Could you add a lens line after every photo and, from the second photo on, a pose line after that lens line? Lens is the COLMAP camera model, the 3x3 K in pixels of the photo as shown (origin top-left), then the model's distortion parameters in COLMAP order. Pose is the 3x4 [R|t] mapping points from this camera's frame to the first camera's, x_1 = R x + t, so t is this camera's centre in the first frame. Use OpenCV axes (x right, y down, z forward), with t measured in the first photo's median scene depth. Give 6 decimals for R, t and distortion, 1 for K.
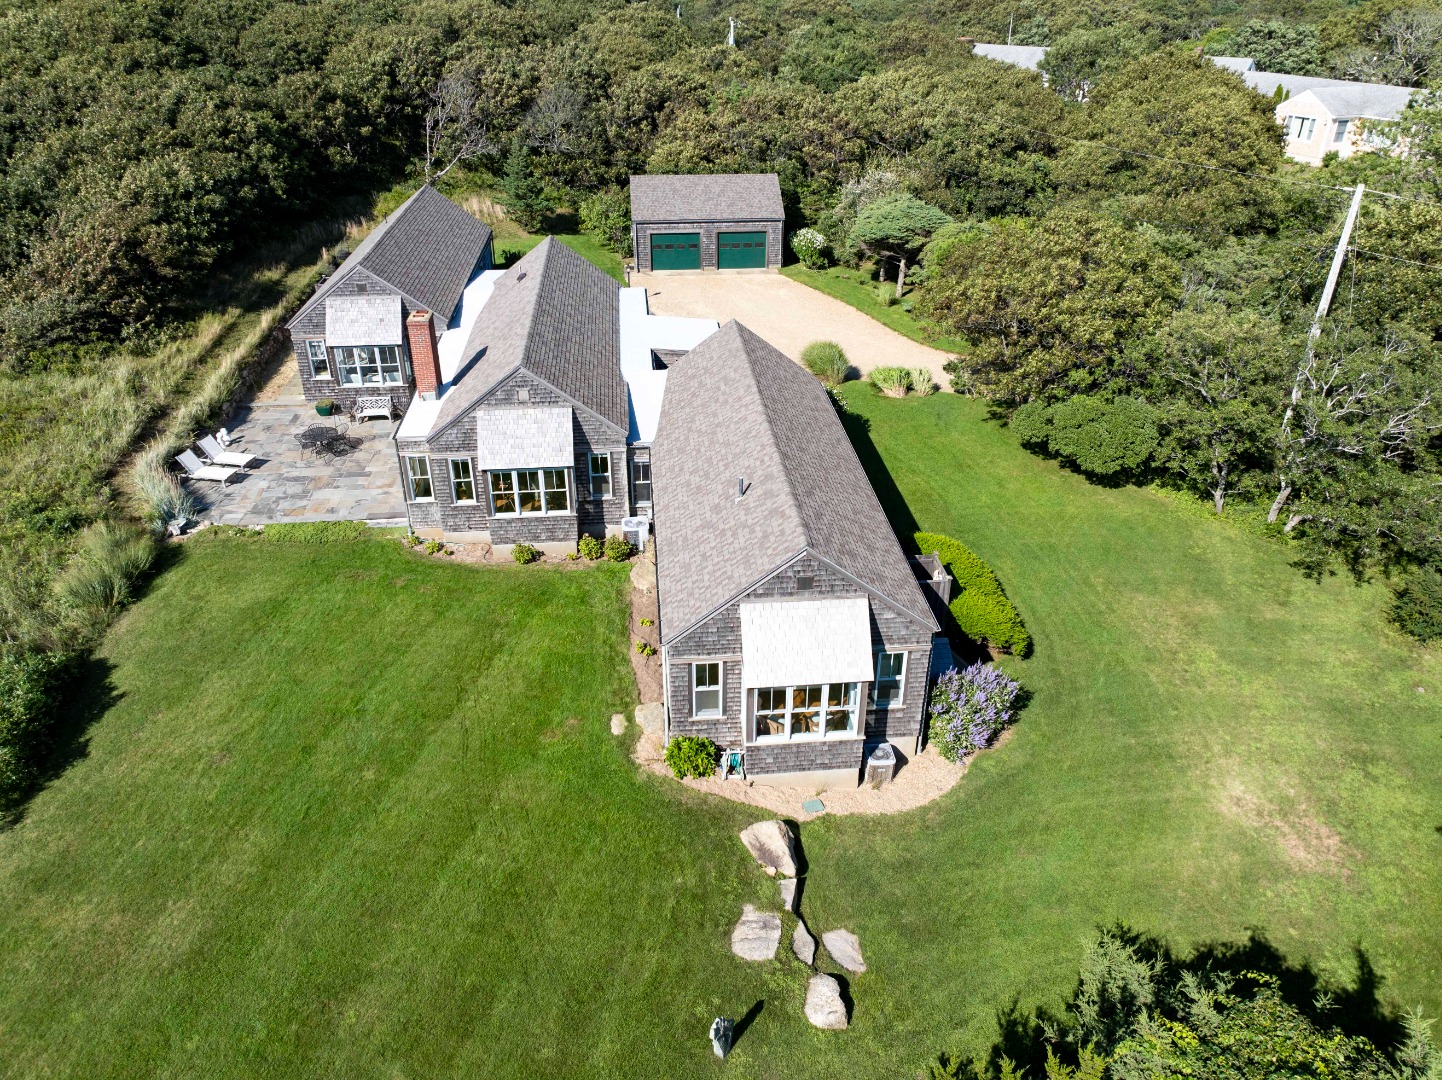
lens RADIAL K [[1023.9, 0, 721.0], [0, 1023.9, 540.0], [0, 0, 1]] dist [-0.015483, -0.000084]
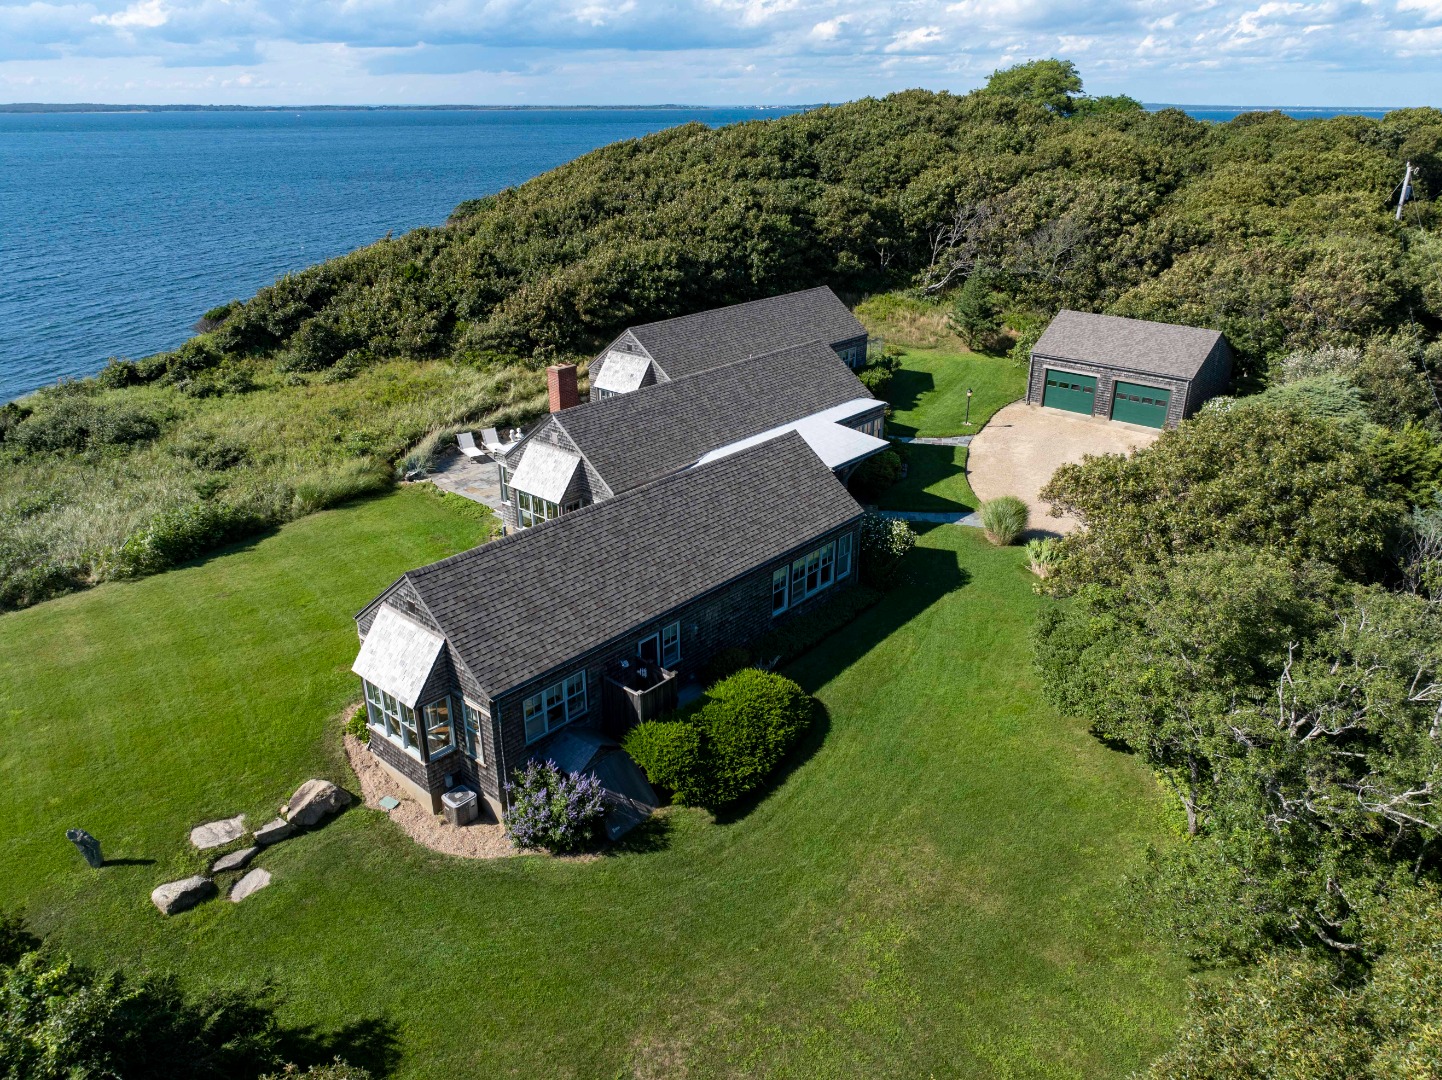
lens RADIAL K [[1023.9, 0, 721.0], [0, 1023.9, 540.0], [0, 0, 1]] dist [-0.015483, -0.000084]
pose [[0.677193, 0.288689, -0.676807, 0.758596], [-0.357925, 0.932902, 0.039796, -0.141562], [0.642884, 0.215296, 0.735084, 0.248185]]
